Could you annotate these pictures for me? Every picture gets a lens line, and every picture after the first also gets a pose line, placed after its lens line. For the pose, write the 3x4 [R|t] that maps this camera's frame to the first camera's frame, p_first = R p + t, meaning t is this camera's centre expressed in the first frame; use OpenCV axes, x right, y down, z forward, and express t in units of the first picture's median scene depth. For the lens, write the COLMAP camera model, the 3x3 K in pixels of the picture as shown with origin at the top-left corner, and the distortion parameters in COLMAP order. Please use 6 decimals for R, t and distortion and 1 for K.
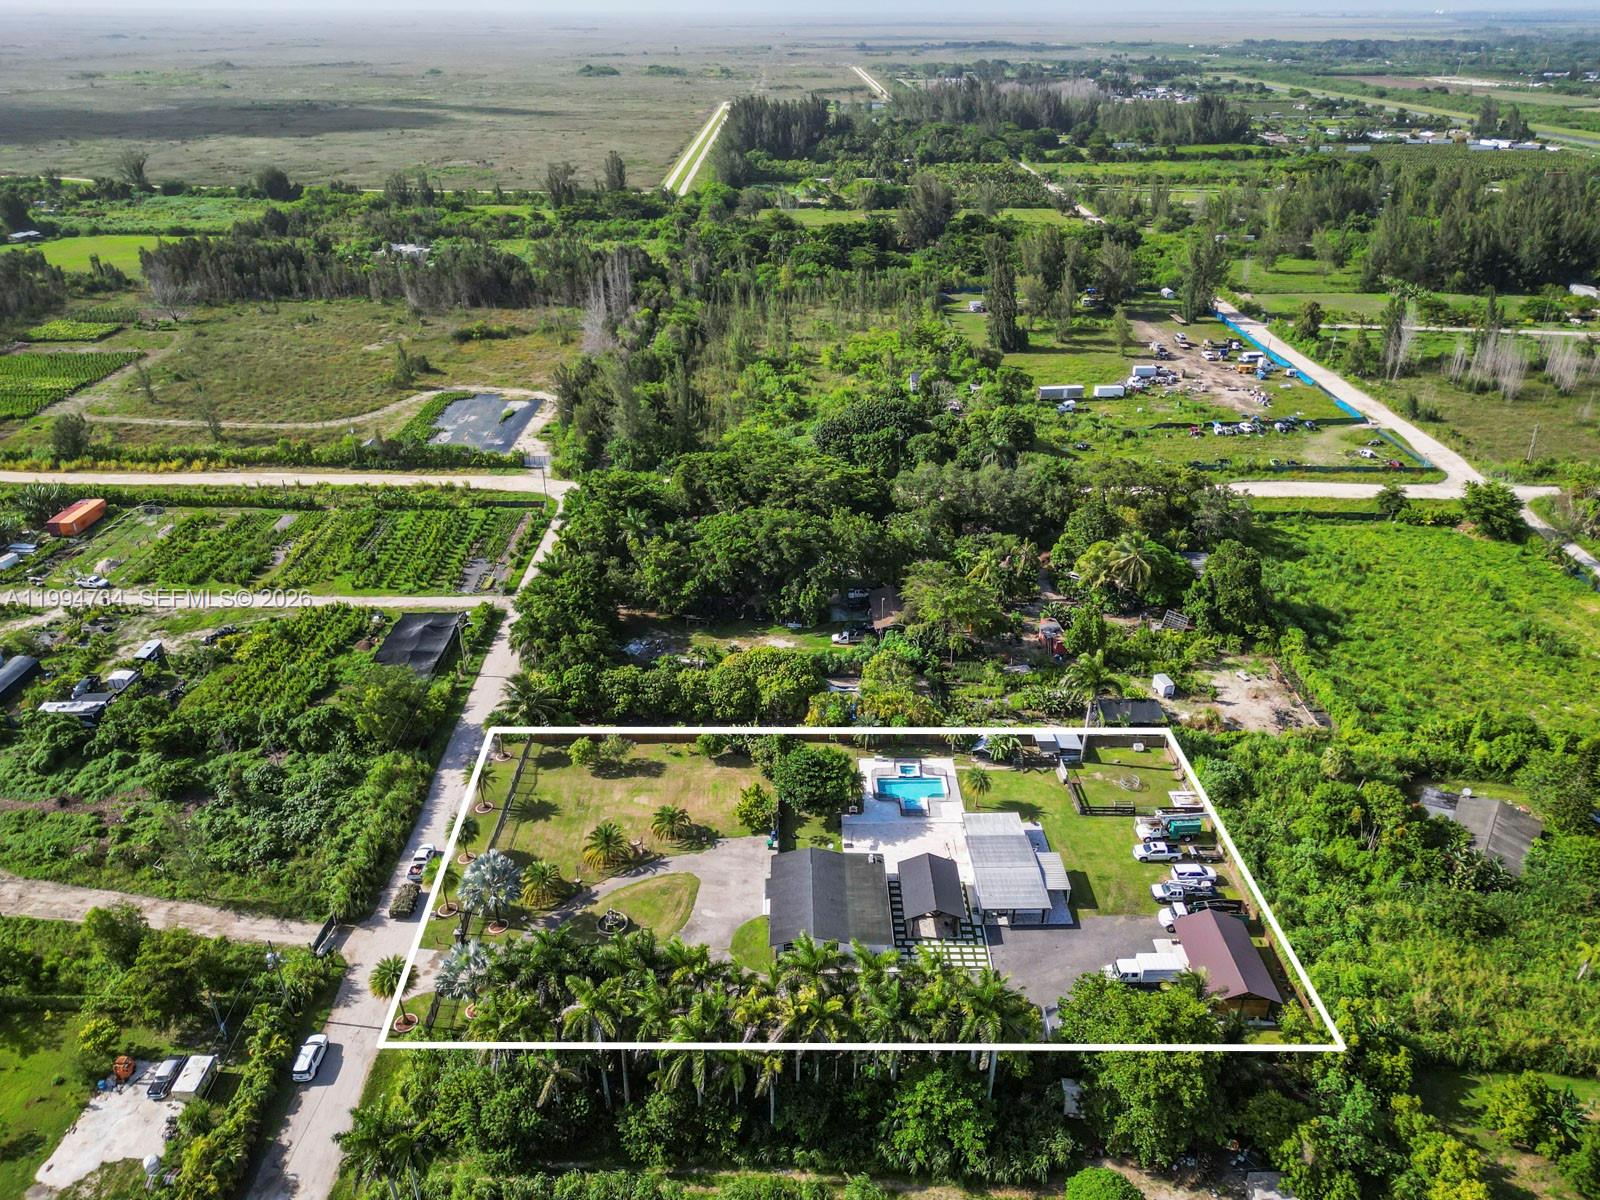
lens RADIAL K [[1111.8, 0, 807.8], [0, 1111.8, 599.8], [0, 0, 1]] dist [0.084634, -0.067294]
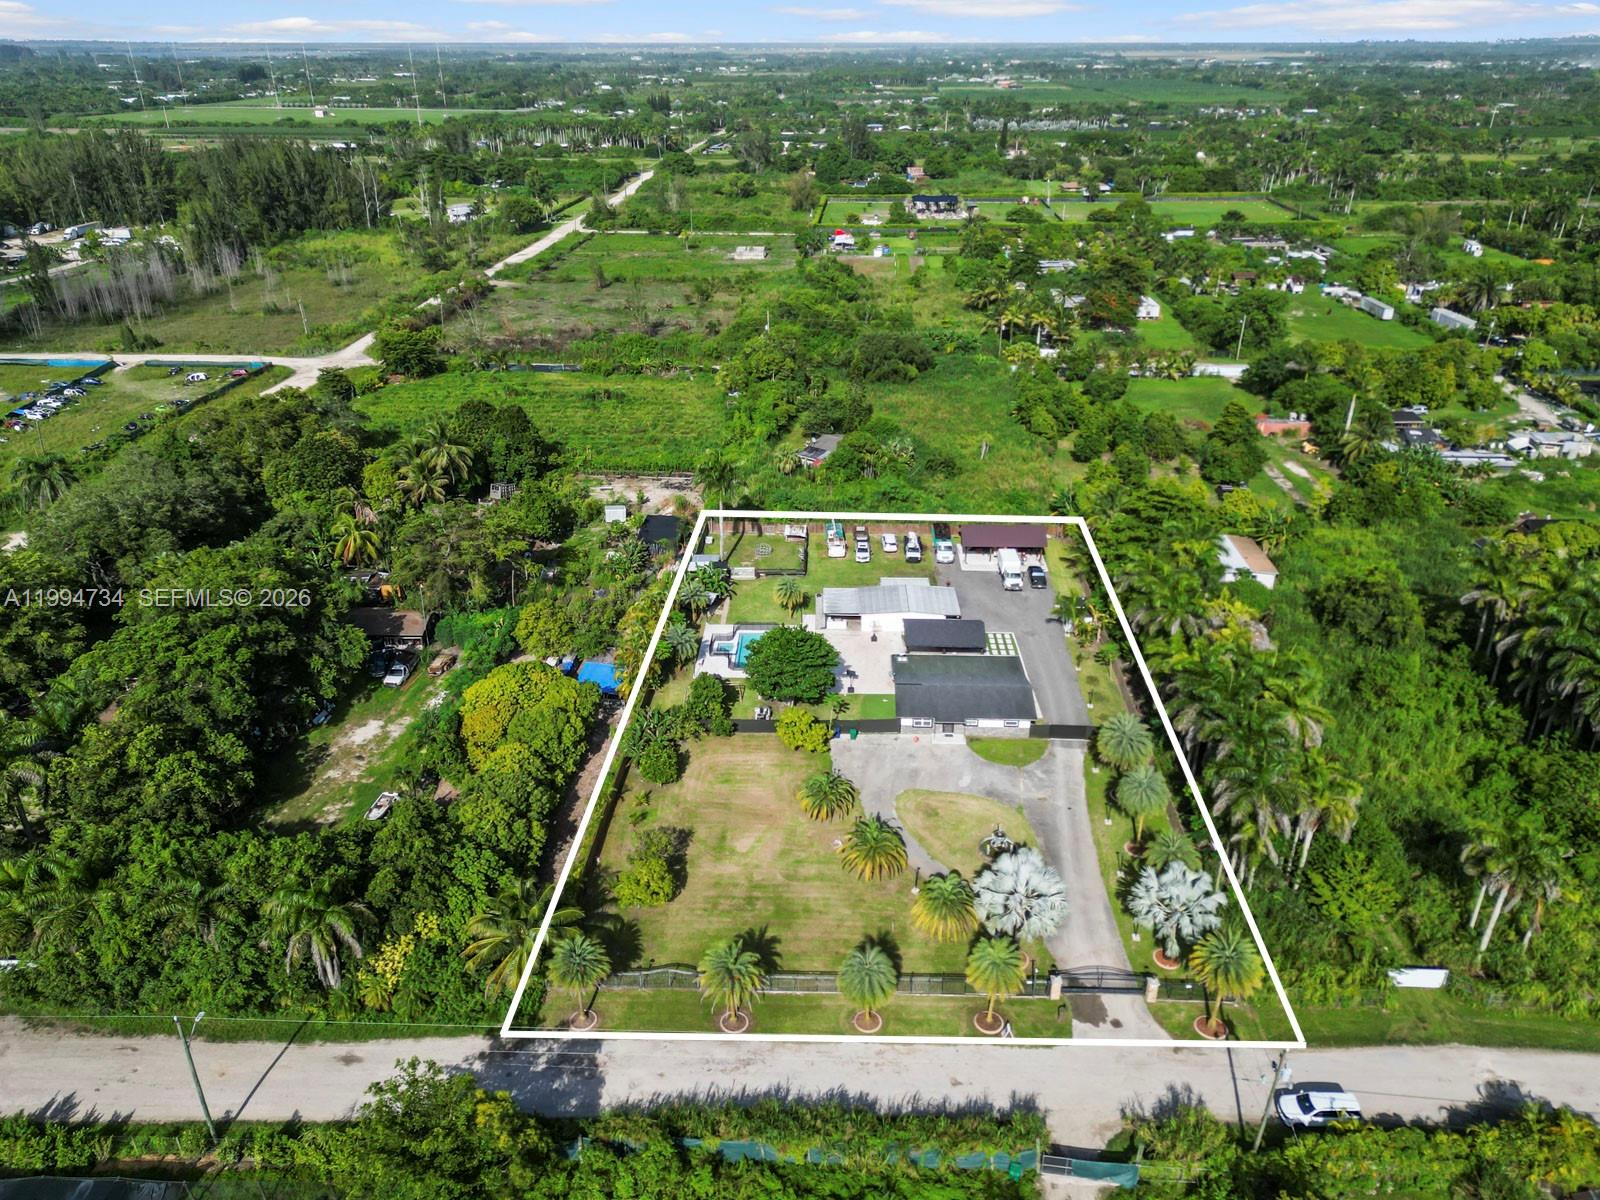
lens RADIAL K [[1111.8, 0, 807.8], [0, 1111.8, 599.8], [0, 0, 1]] dist [0.084634, -0.067294]
pose [[0.043941, -0.444243, 0.894828, -0.716046], [0.461403, 0.803467, 0.376229, -0.187243], [-0.886102, 0.396345, 0.240280, 0.759710]]
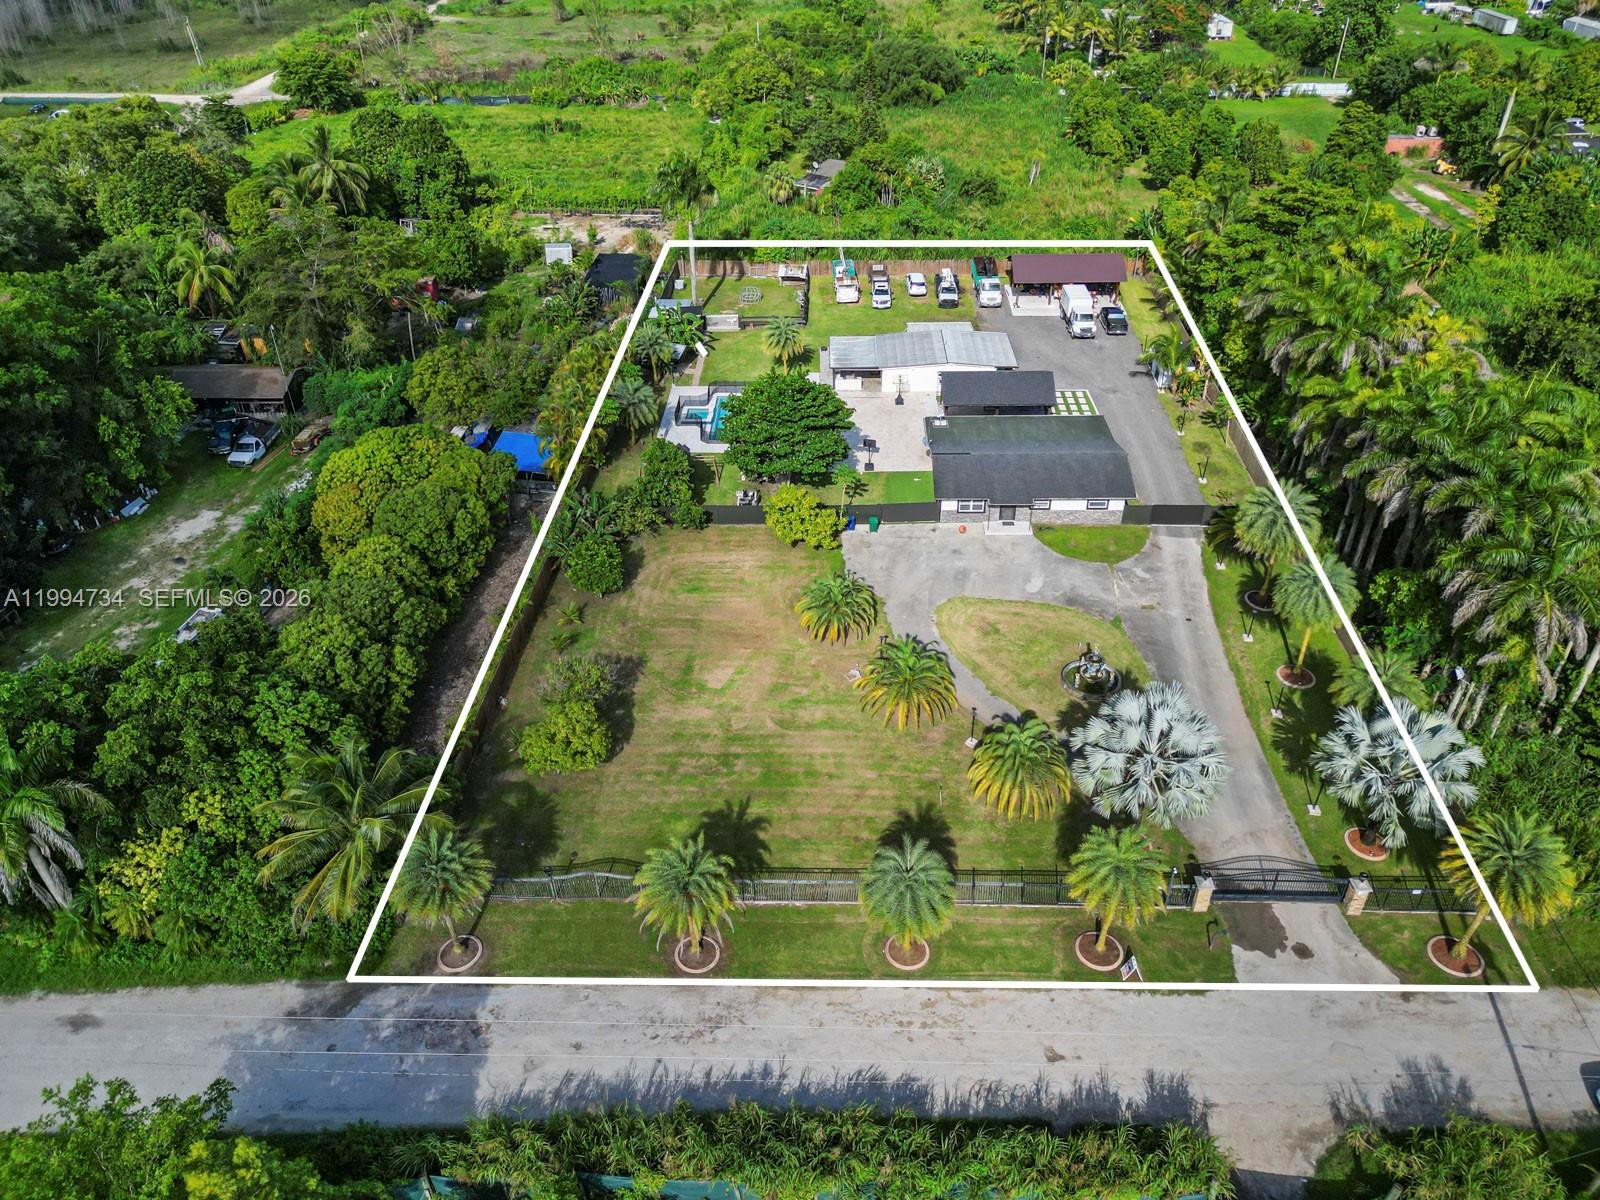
lens RADIAL K [[1111.8, 0, 807.8], [0, 1111.8, 599.8], [0, 0, 1]] dist [0.084634, -0.067294]
pose [[0.042348, -0.581010, 0.812794, -0.524905], [0.473068, 0.728210, 0.495899, -0.060926], [-0.880008, 0.363507, 0.305695, 0.832688]]
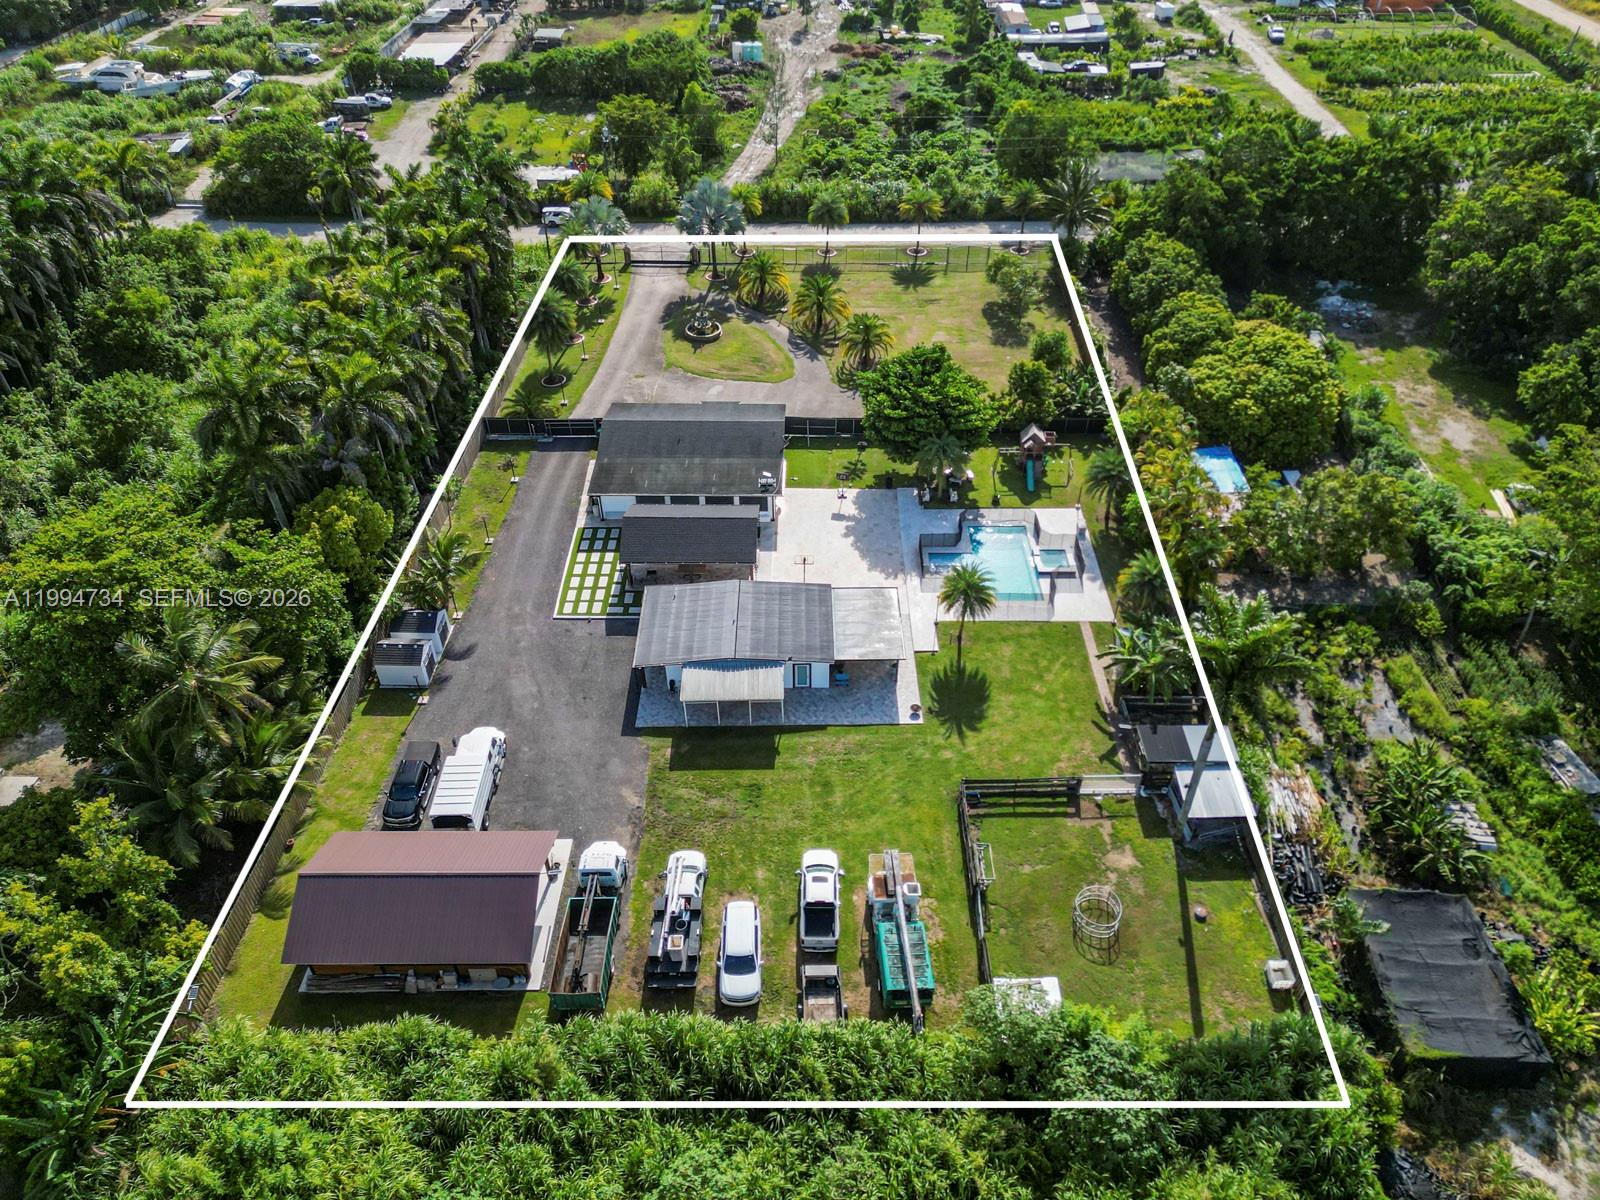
lens RADIAL K [[1111.8, 0, 807.8], [0, 1111.8, 599.8], [0, 0, 1]] dist [0.084634, -0.067294]
pose [[-0.019970, 0.643312, -0.765344, 0.540283], [-0.457035, 0.674960, 0.579265, -0.091792], [0.889225, 0.361357, 0.280537, 0.800378]]
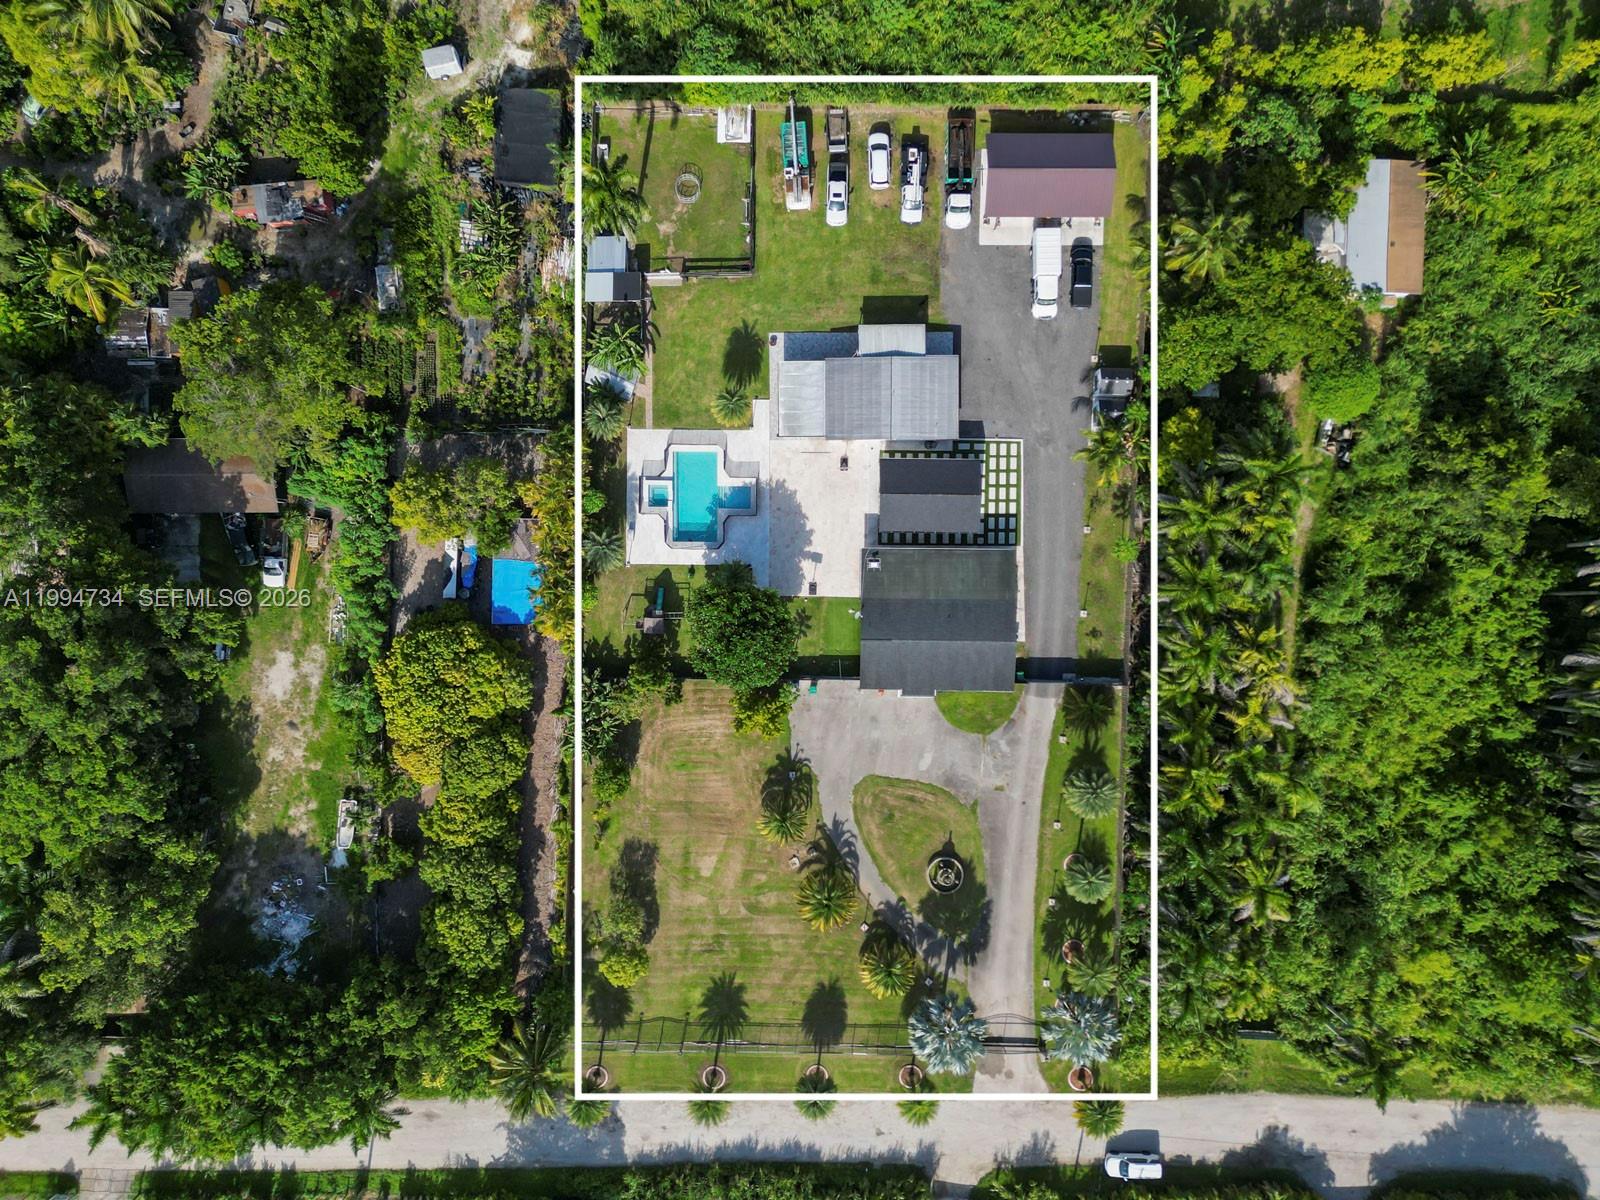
lens RADIAL K [[1112.3, 0, 793.4], [0, 1112.3, 585.7], [0, 0, 1]] dist [0.080308, -0.074756]
pose [[0.025900, -0.999664, -0.000483, 0.037855], [0.474135, 0.011859, 0.880372, -0.454869], [-0.880071, -0.023030, 0.474283, 0.622050]]
